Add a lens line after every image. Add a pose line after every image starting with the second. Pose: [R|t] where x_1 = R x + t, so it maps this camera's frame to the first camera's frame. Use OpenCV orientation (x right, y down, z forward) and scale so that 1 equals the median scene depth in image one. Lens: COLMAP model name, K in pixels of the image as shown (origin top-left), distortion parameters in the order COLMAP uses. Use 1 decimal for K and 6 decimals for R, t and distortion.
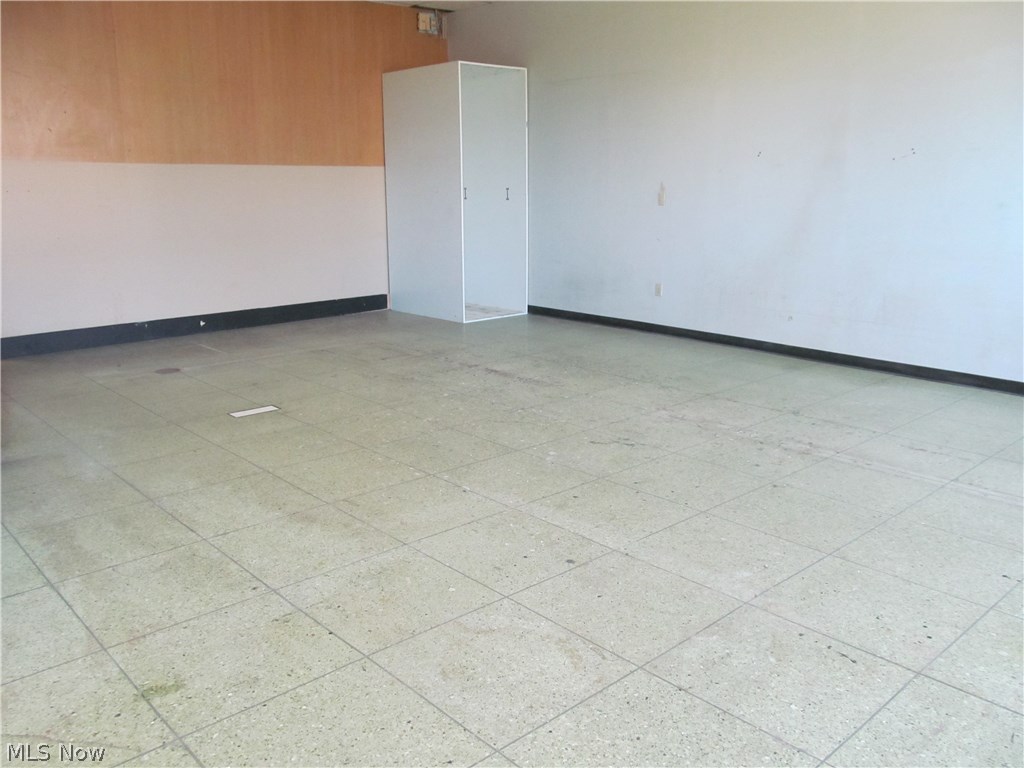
lens RADIAL K [[860.5, 0, 511.8], [0, 860.5, 384.0], [0, 0, 1]] dist [-0.020061, 0.009637]
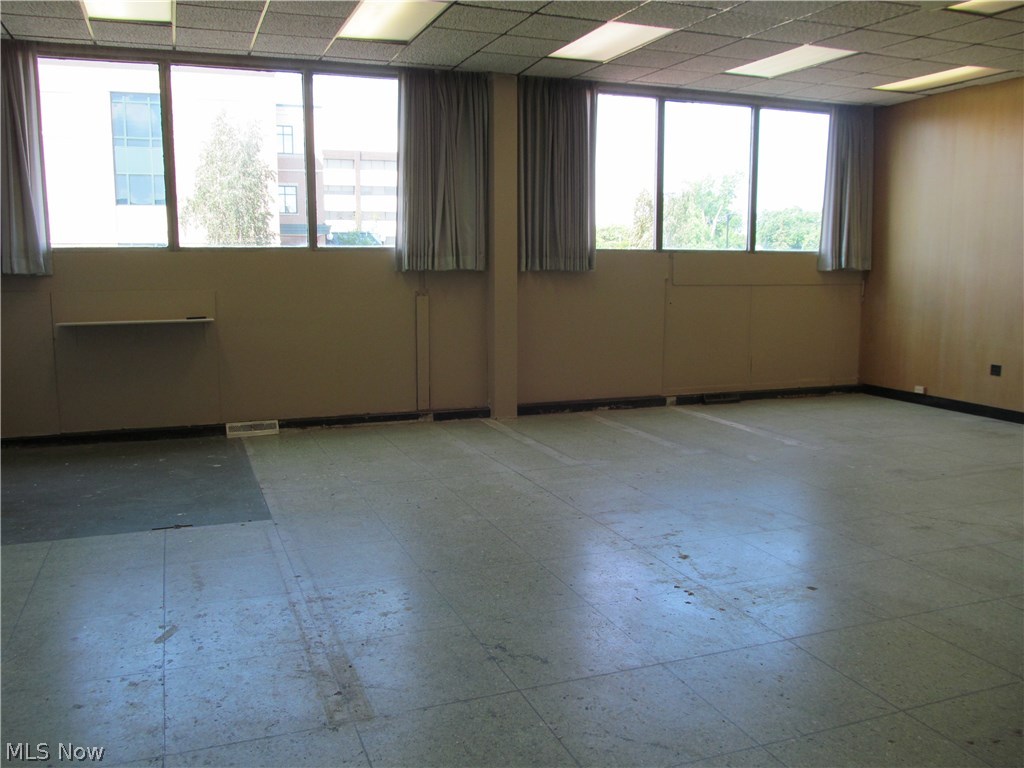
lens RADIAL K [[860.5, 0, 511.4], [0, 860.5, 383.4], [0, 0, 1]] dist [-0.020061, 0.009637]
pose [[-0.932122, -0.054527, 0.358015, -0.152273], [0.081971, 0.931174, 0.355241, -0.511689], [-0.352744, 0.360475, -0.863498, 2.038579]]
